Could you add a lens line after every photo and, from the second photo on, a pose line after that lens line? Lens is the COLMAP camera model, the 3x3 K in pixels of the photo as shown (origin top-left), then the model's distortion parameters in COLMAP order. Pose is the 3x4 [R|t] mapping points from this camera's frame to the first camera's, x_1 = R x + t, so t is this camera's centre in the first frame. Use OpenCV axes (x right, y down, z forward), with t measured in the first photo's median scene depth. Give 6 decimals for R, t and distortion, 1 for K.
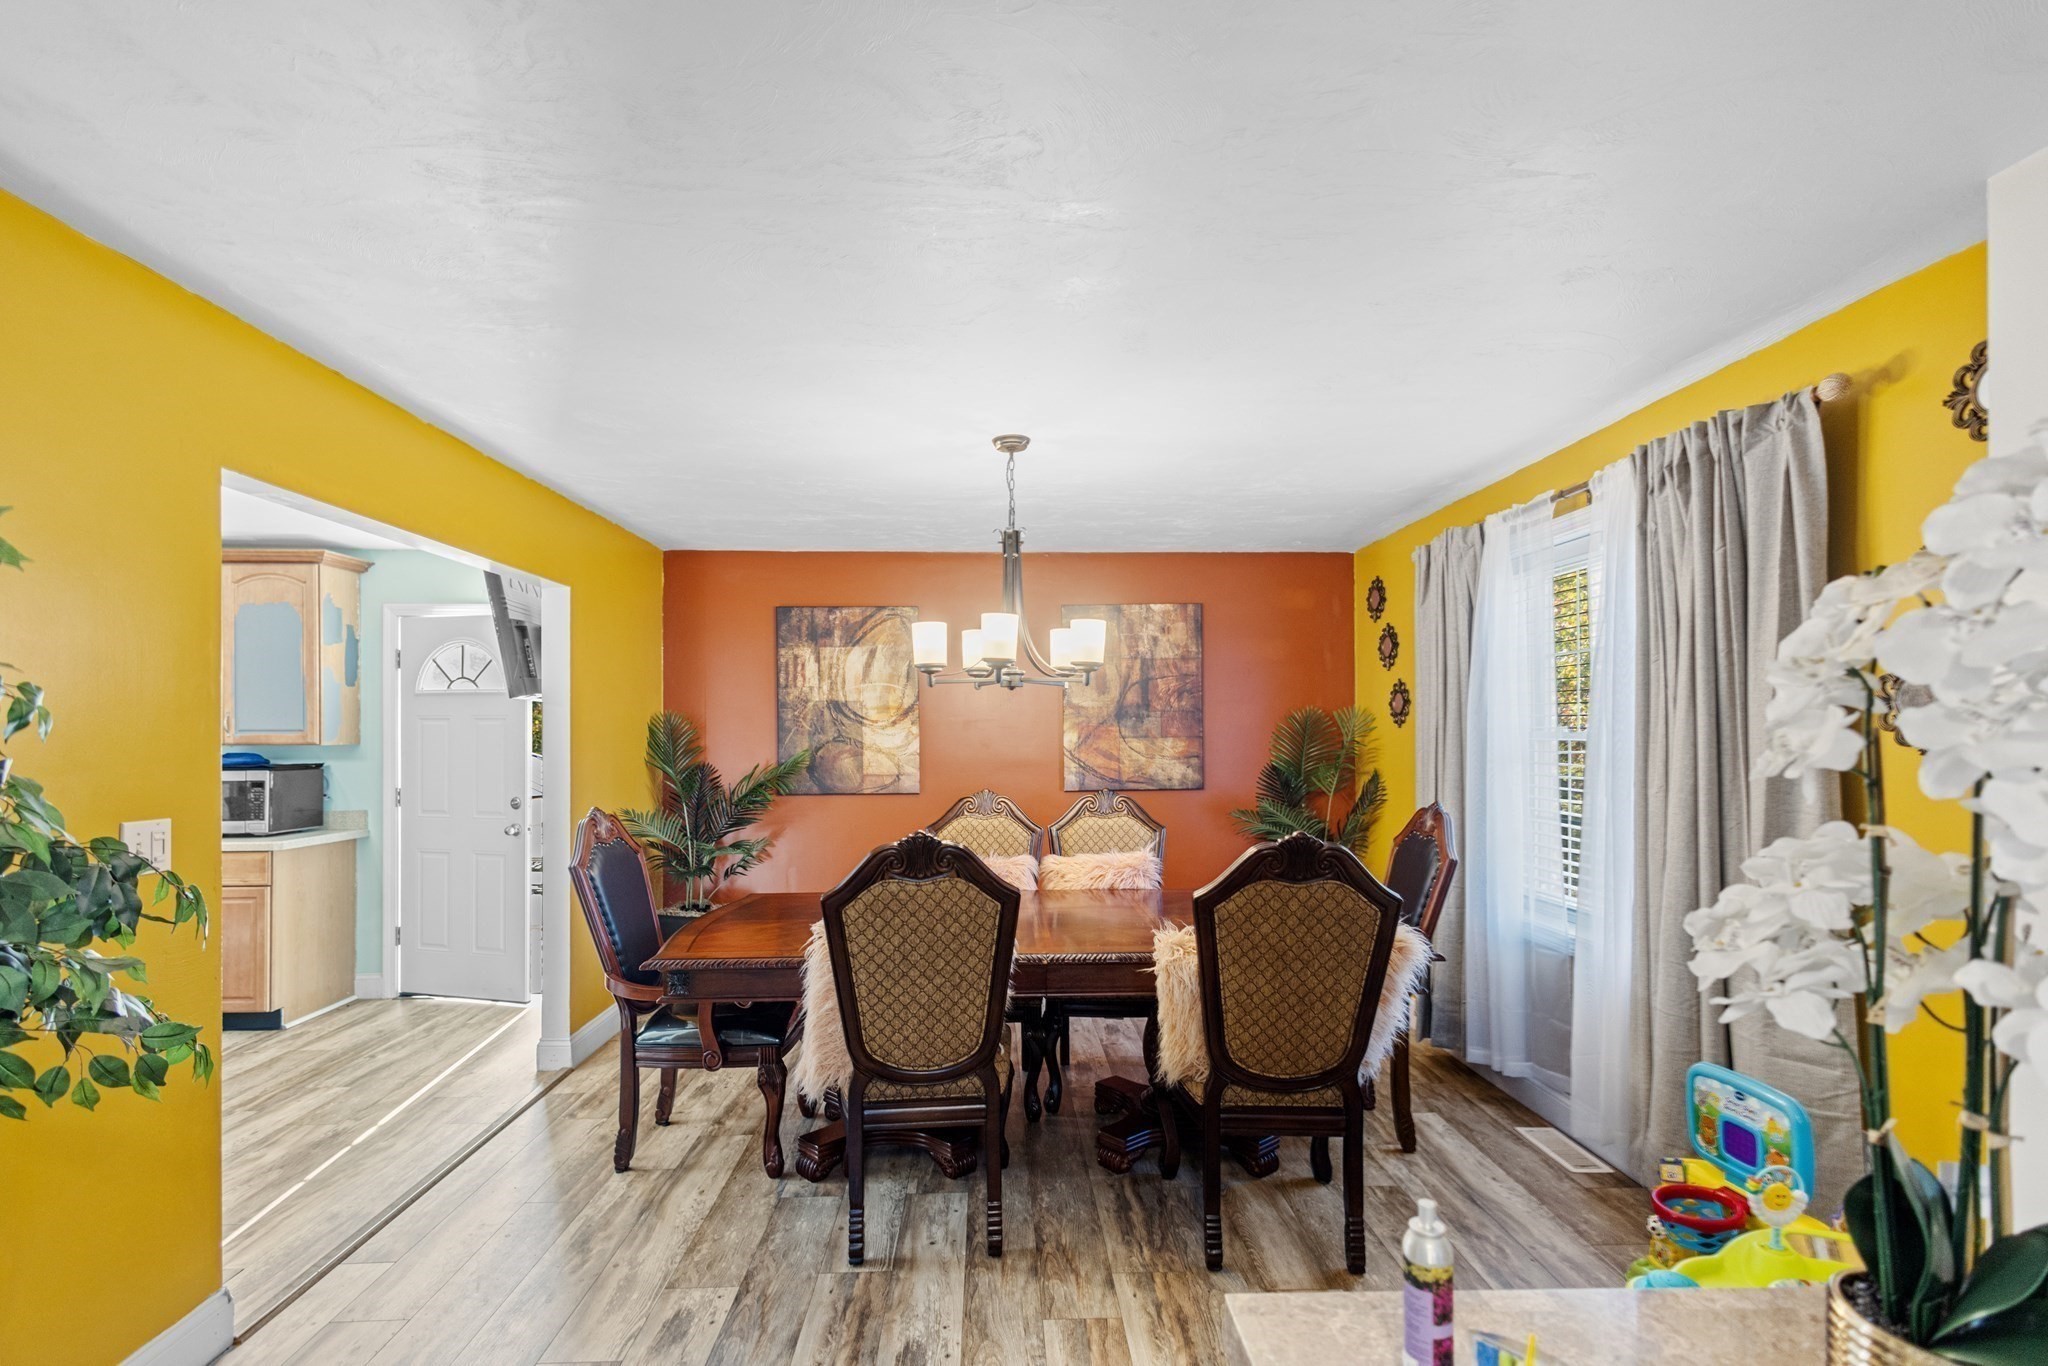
lens RADIAL K [[934.2, 0, 1037.5], [0, 934.2, 725.7], [0, 0, 1]] dist [0.002016, -0.000043]
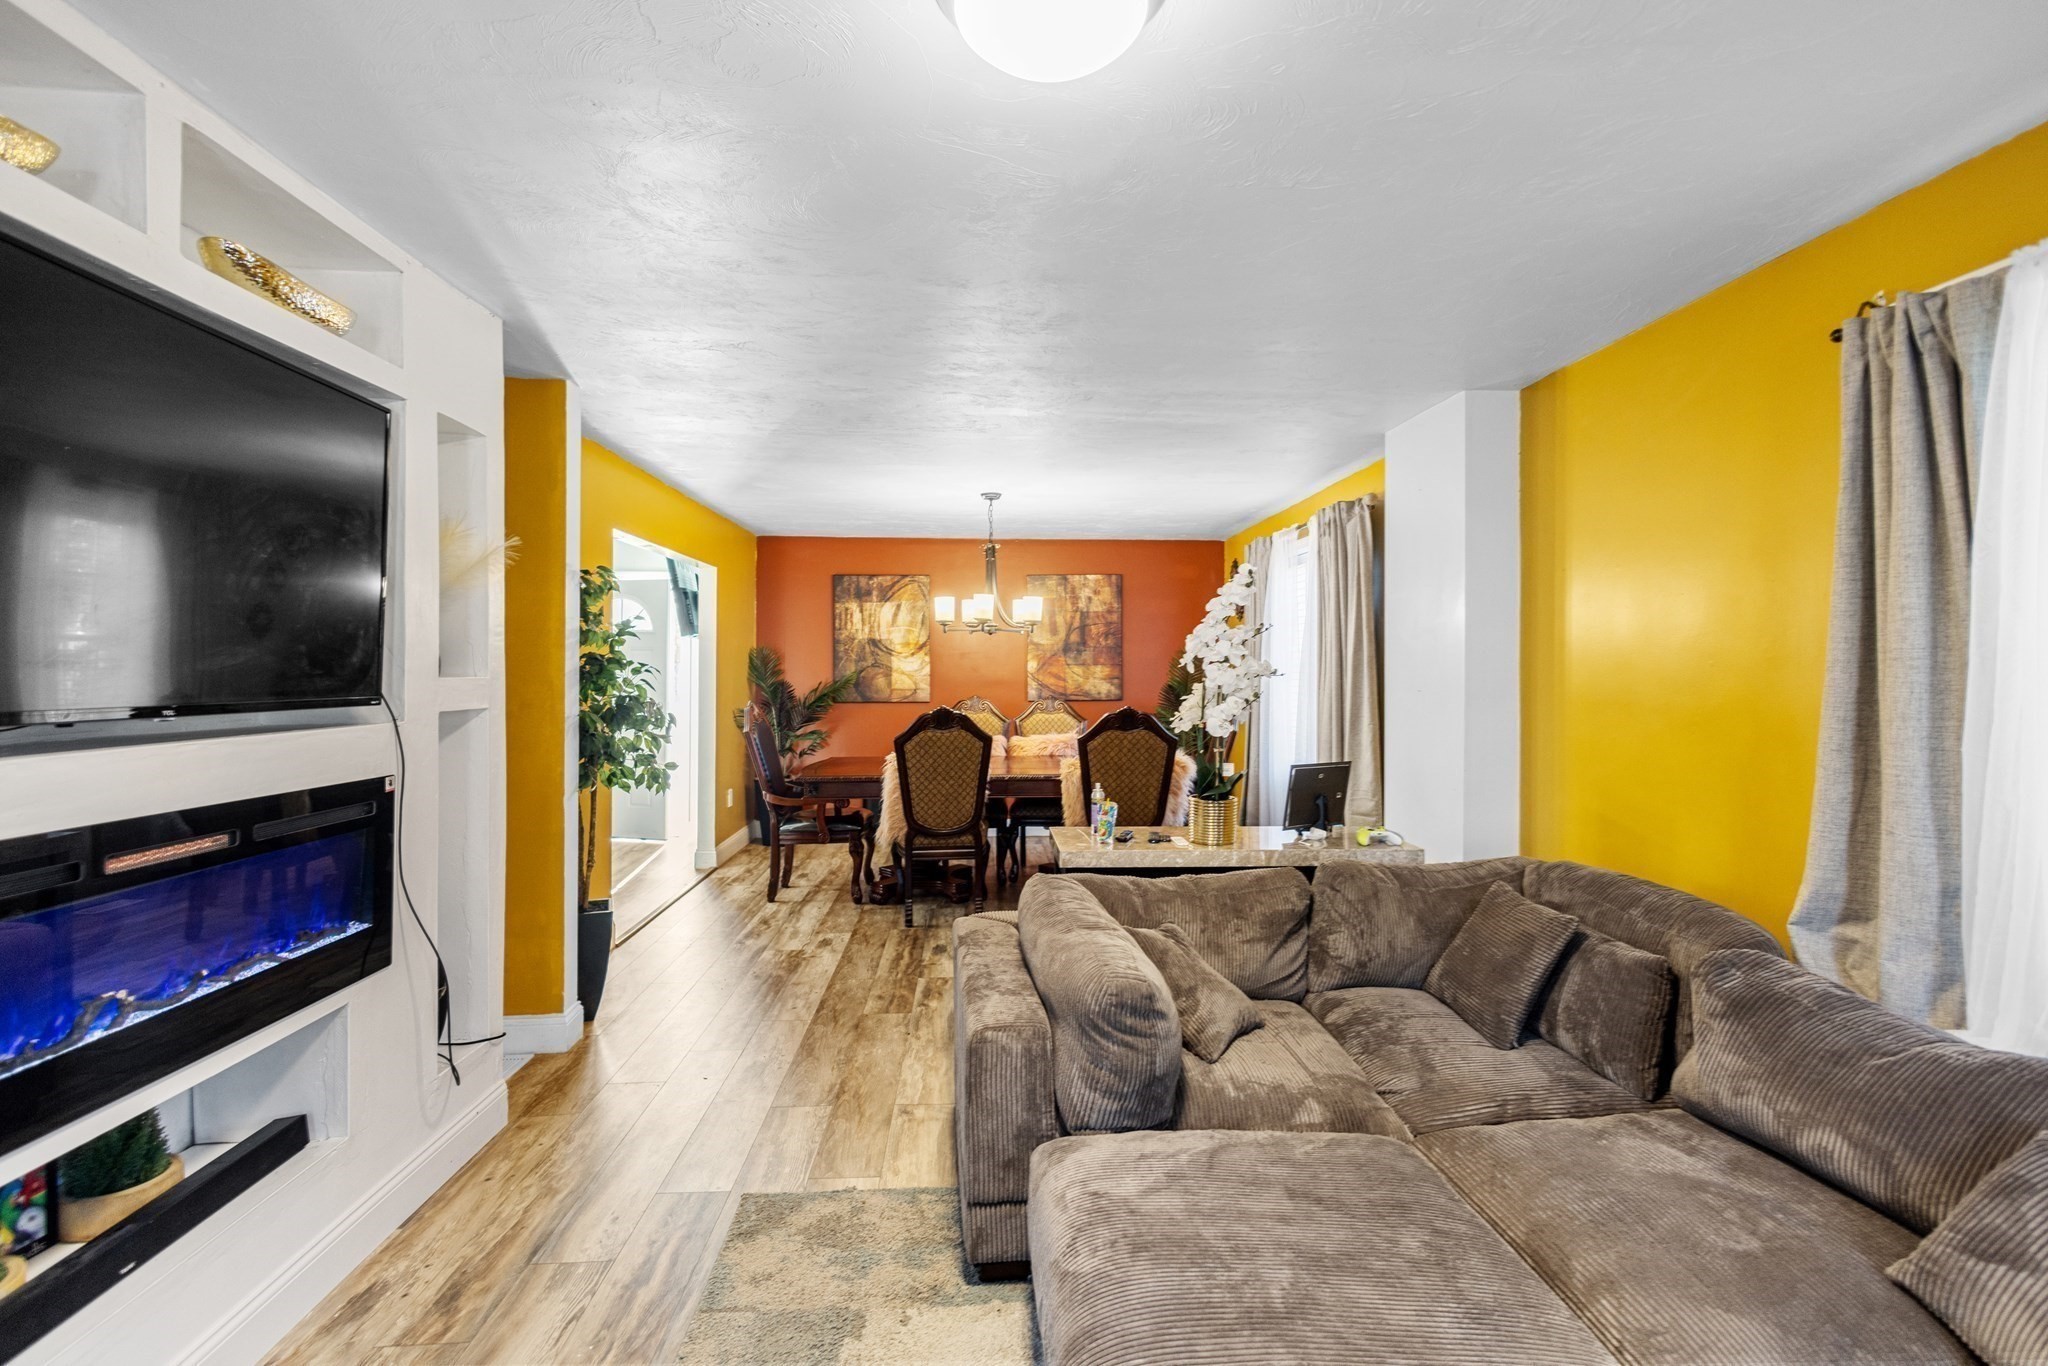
lens RADIAL K [[934.2, 0, 1022.4], [0, 934.2, 672.8], [0, 0, 1]] dist [0.002016, -0.000043]
pose [[0.999977, 0.006076, -0.002862, 0.024306], [-0.006039, 0.999897, 0.012997, 0.006540], [0.002941, -0.012980, 0.999911, -0.488731]]
